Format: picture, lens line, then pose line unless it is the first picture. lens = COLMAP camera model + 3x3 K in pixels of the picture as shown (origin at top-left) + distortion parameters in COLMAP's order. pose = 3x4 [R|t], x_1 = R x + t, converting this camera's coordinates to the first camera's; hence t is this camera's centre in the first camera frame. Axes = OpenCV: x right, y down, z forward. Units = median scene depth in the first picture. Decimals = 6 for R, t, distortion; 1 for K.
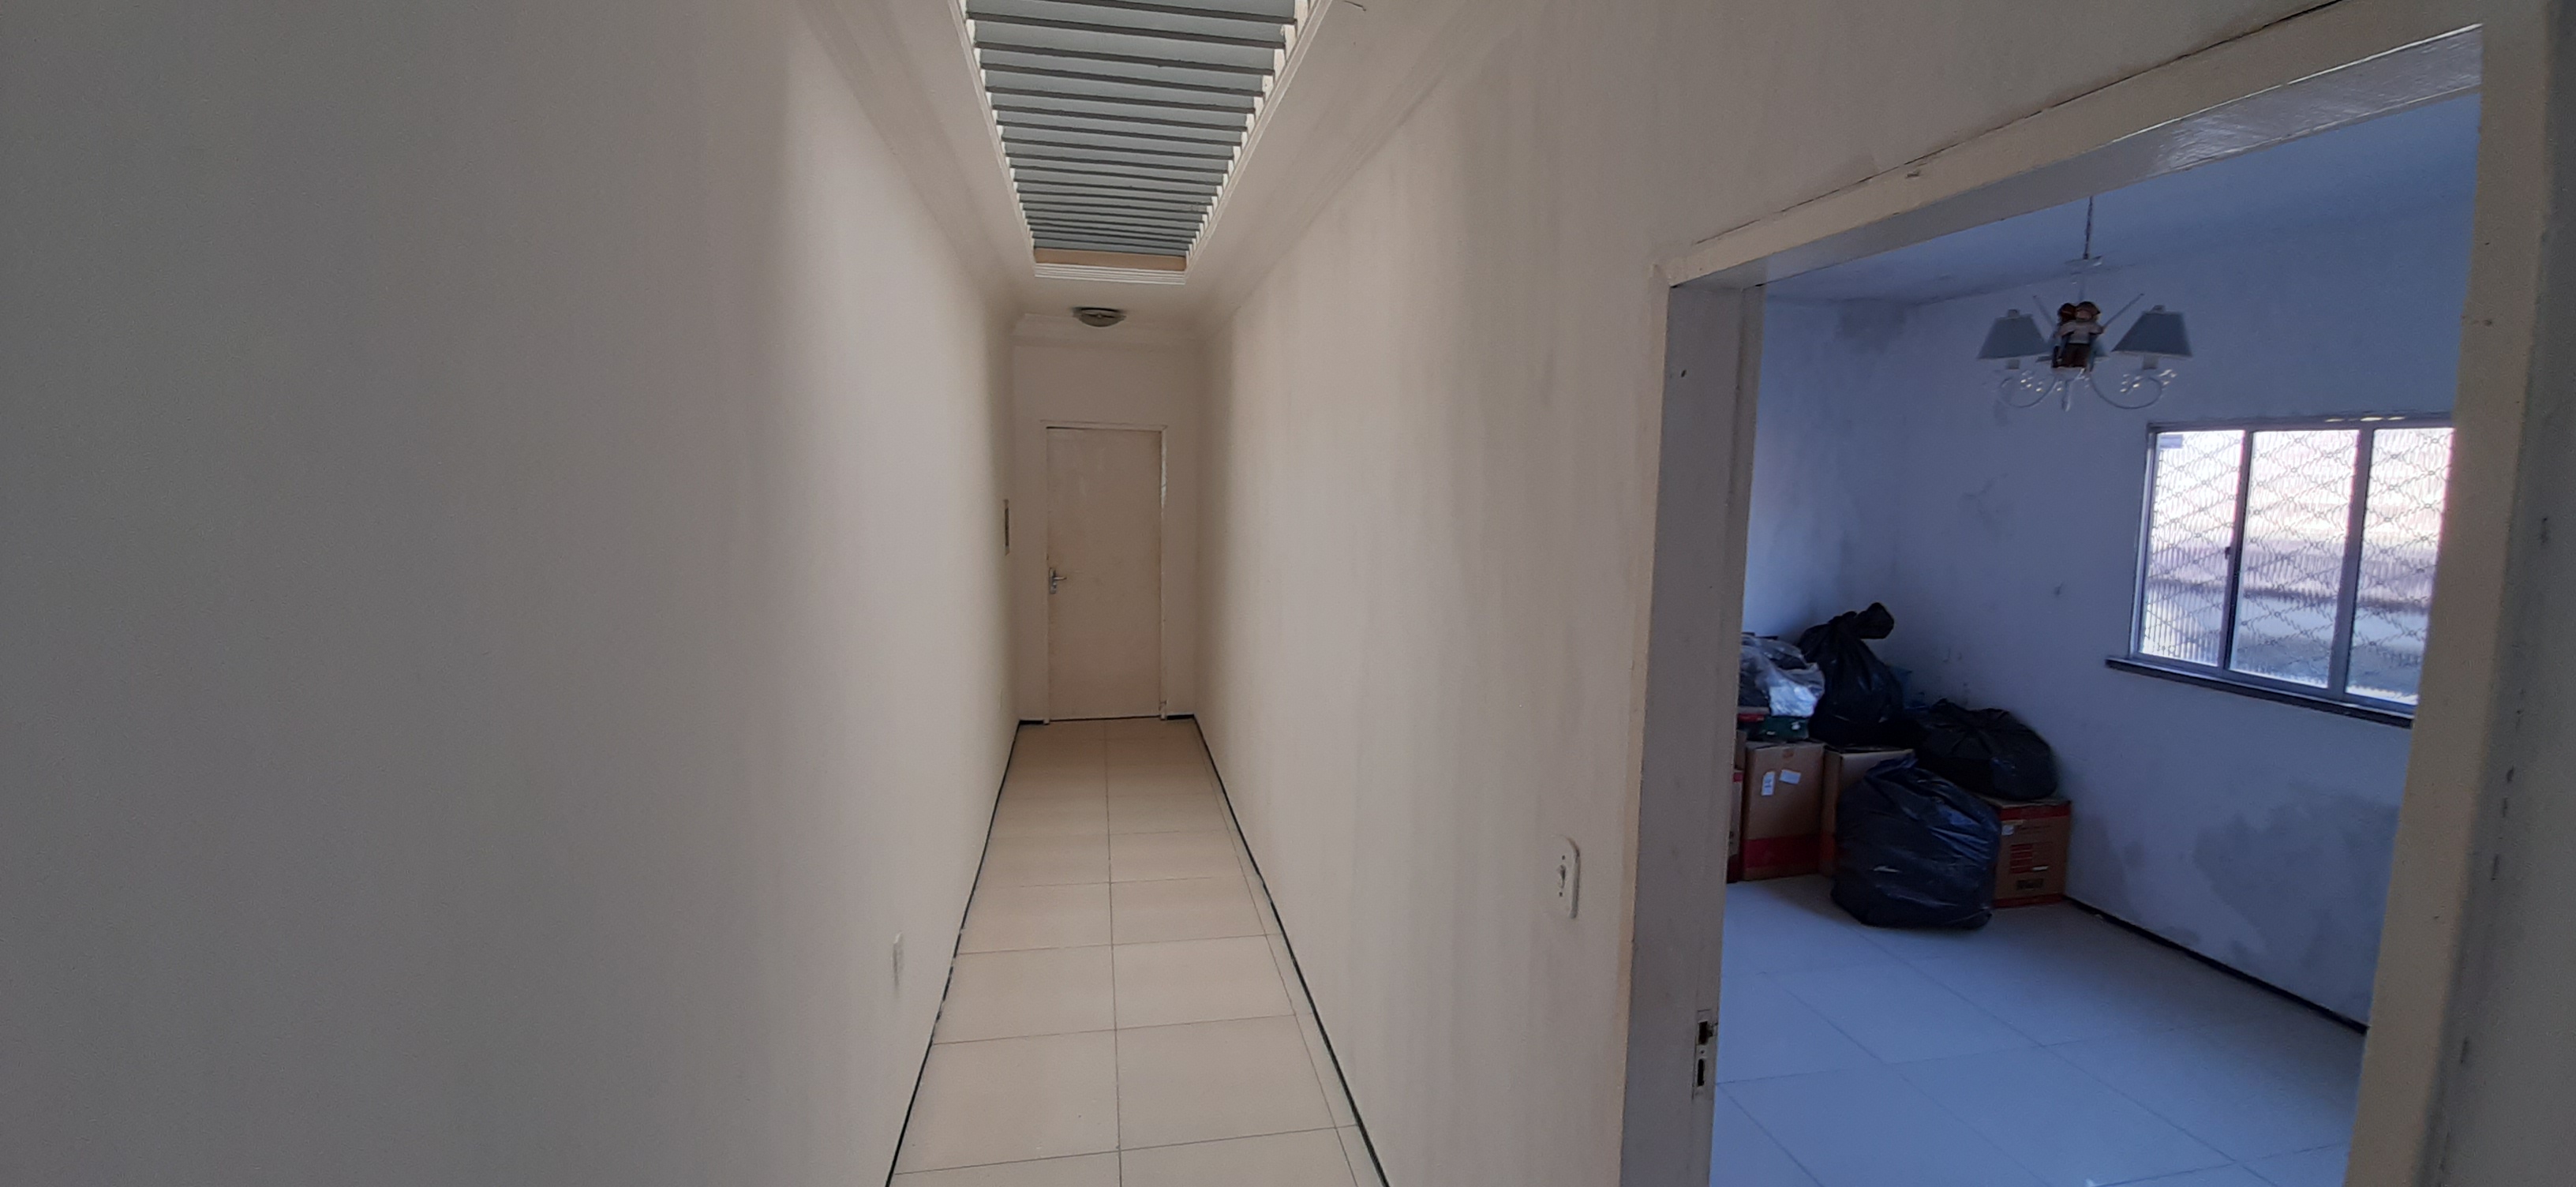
lens RADIAL K [[993.6, 0, 1298.0], [0, 993.6, 574.9], [0, 0, 1]] dist [0.001691, -0.009035]
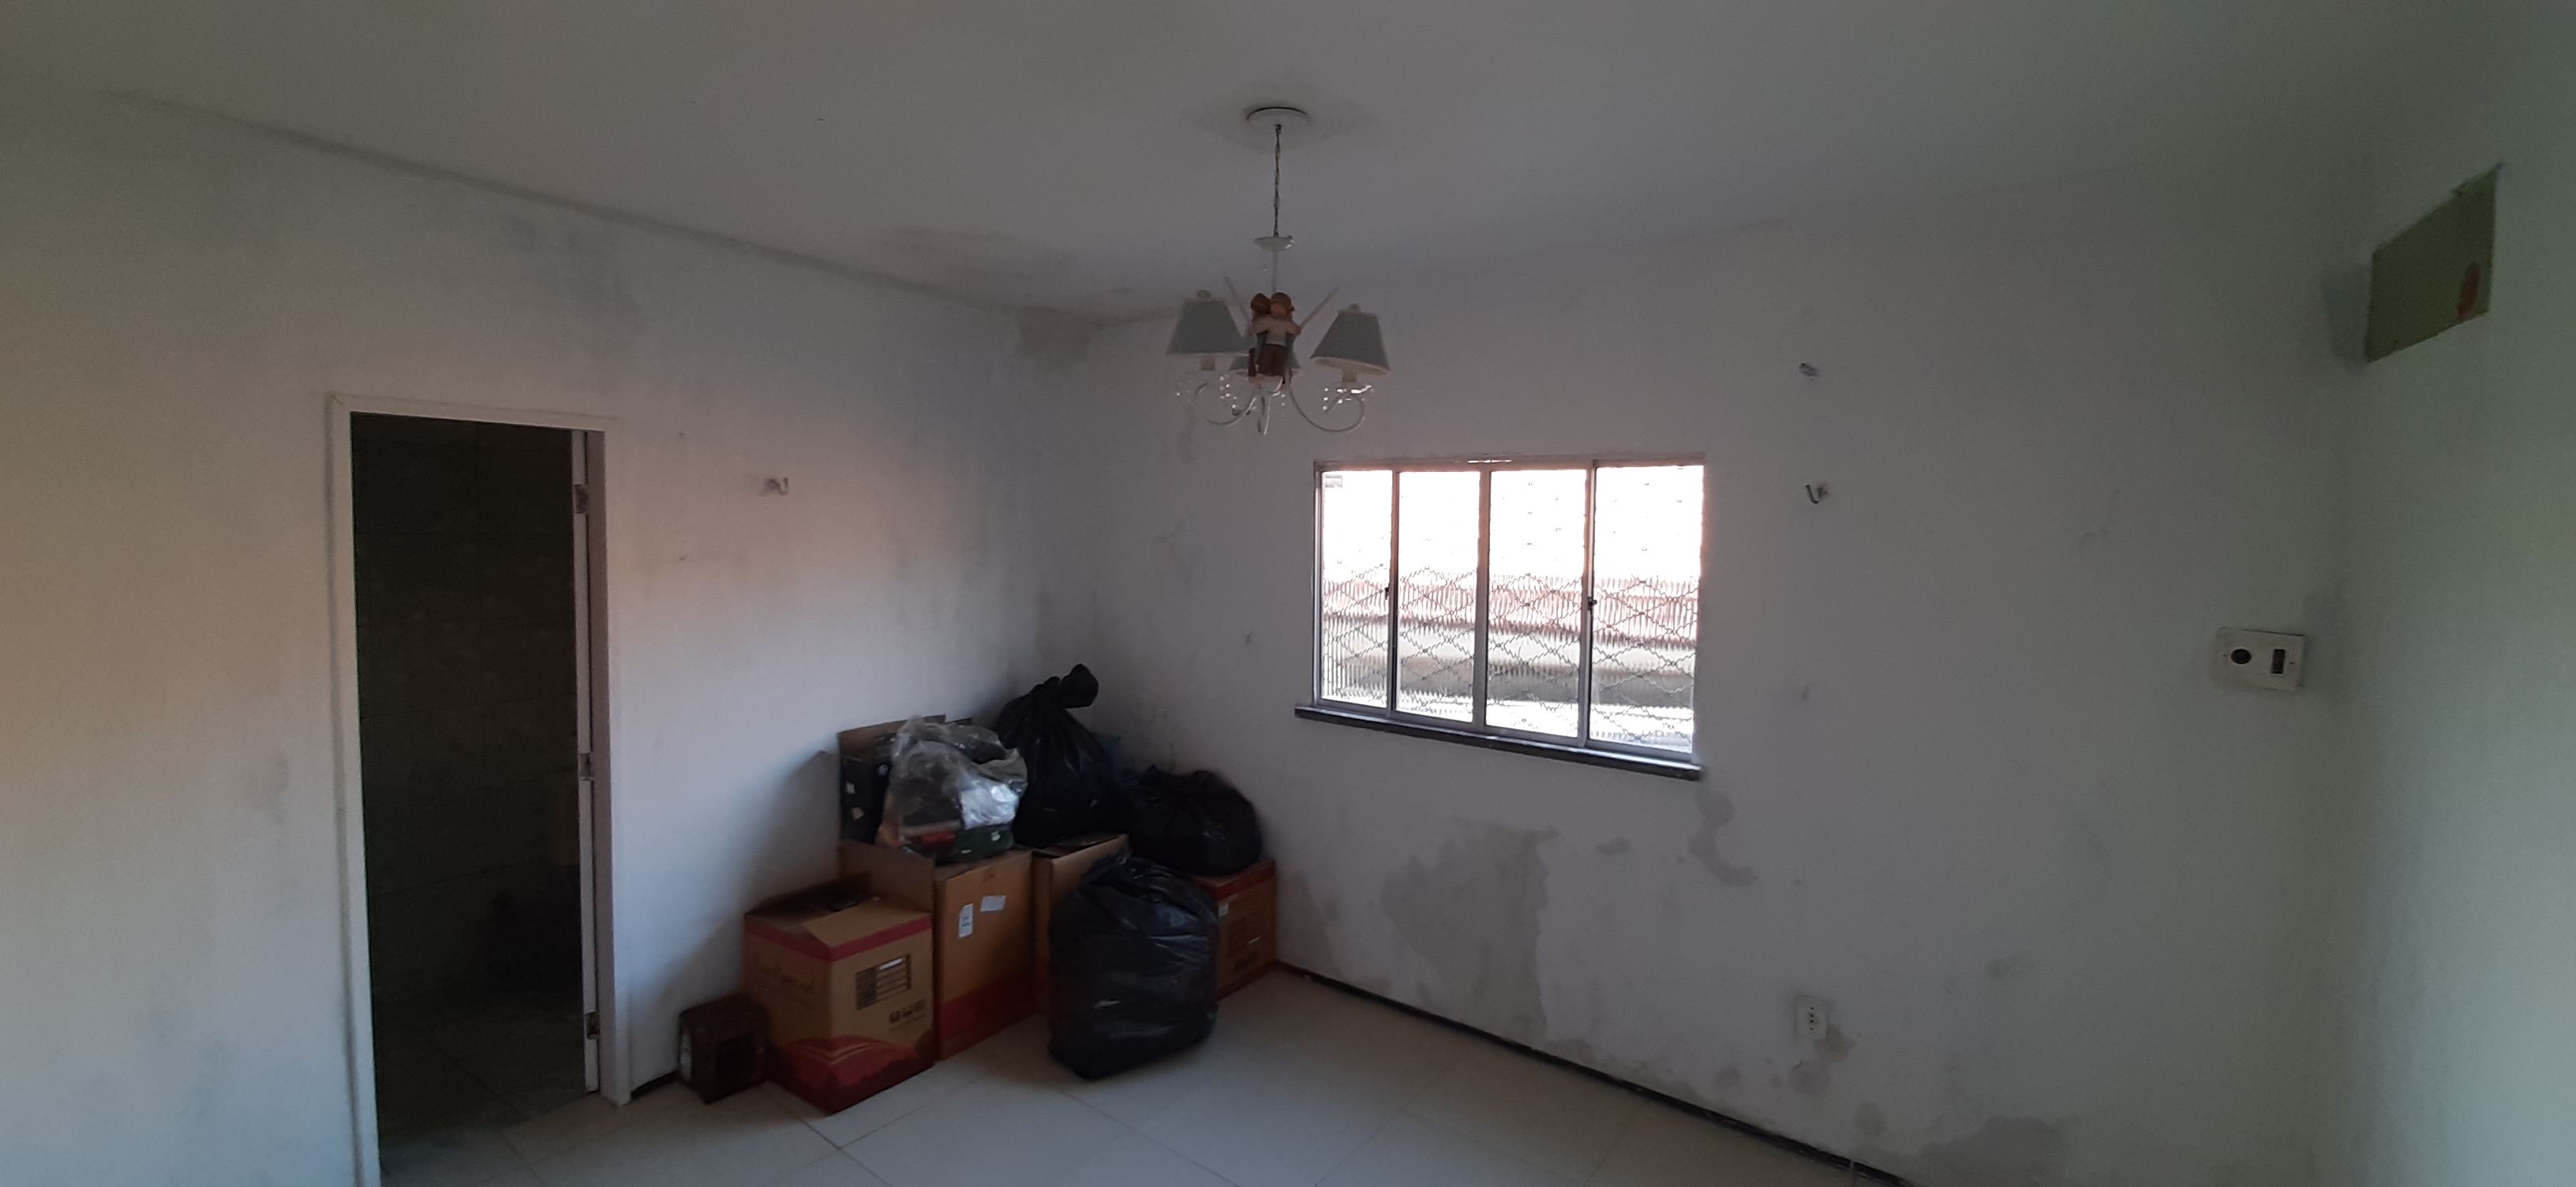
lens RADIAL K [[993.6, 0, 1298.0], [0, 993.6, 574.9], [0, 0, 1]] dist [0.001691, -0.009035]
pose [[0.742054, -0.040006, 0.669145, 0.176542], [0.066907, 0.997653, -0.014550, -0.027801], [-0.666993, 0.055568, 0.742989, 0.270682]]
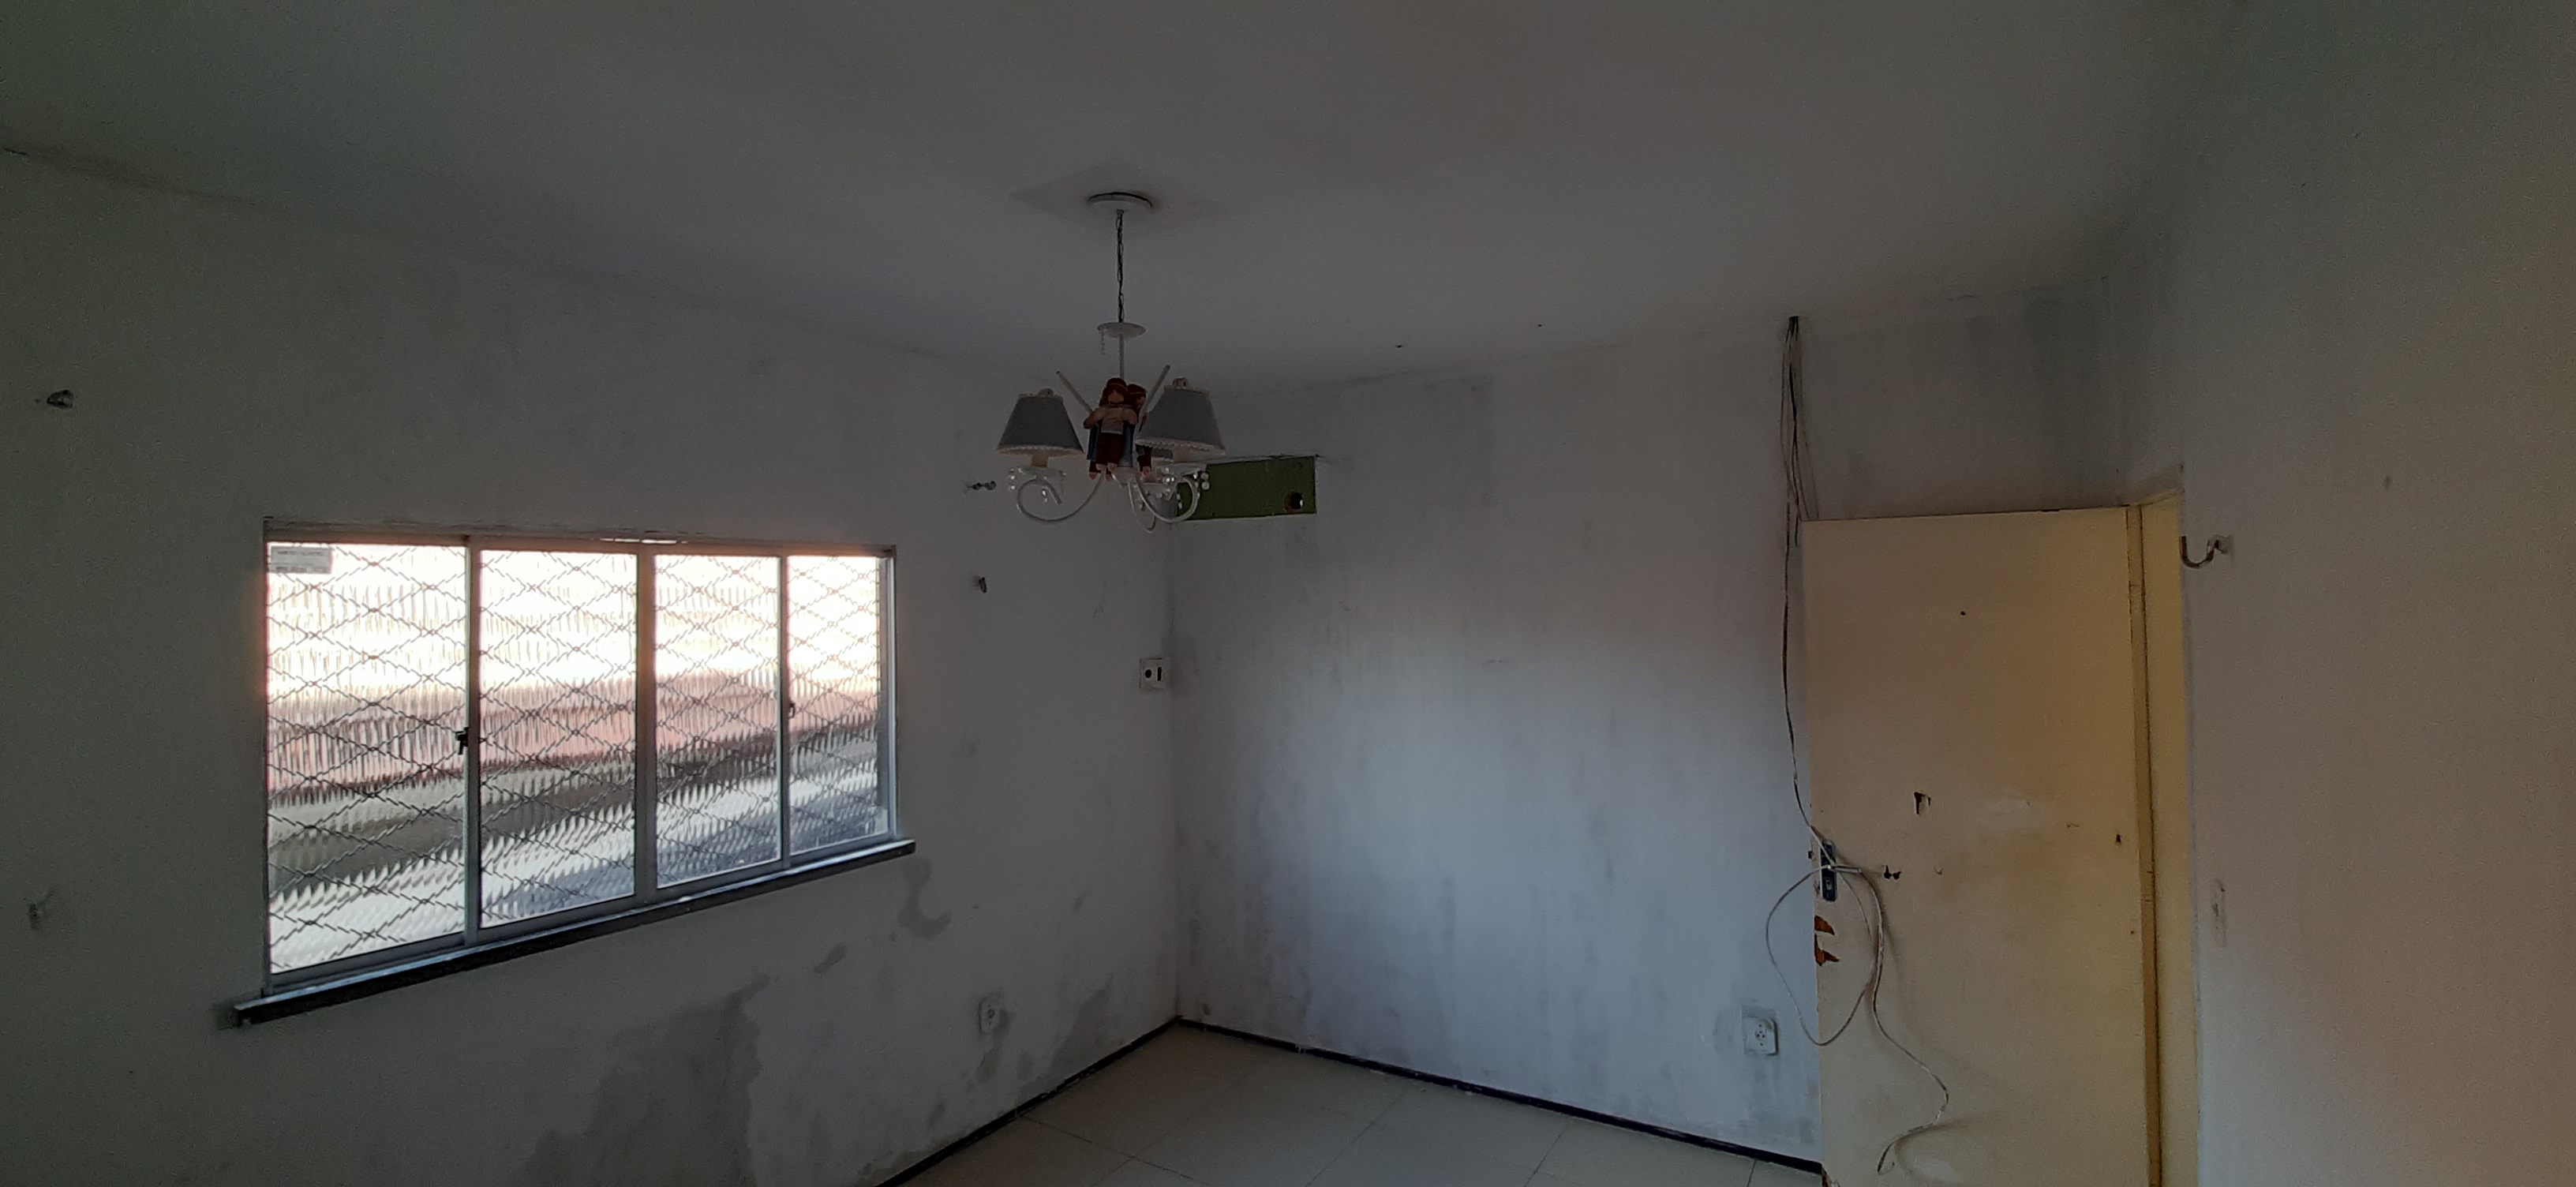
lens RADIAL K [[993.6, 0, 1298.0], [0, 993.6, 574.9], [0, 0, 1]] dist [0.001691, -0.009035]
pose [[-0.724451, 0.012184, 0.689218, 0.118238], [0.079770, 0.994608, 0.066264, -0.108081], [-0.684695, 0.102984, -0.721517, 0.924328]]
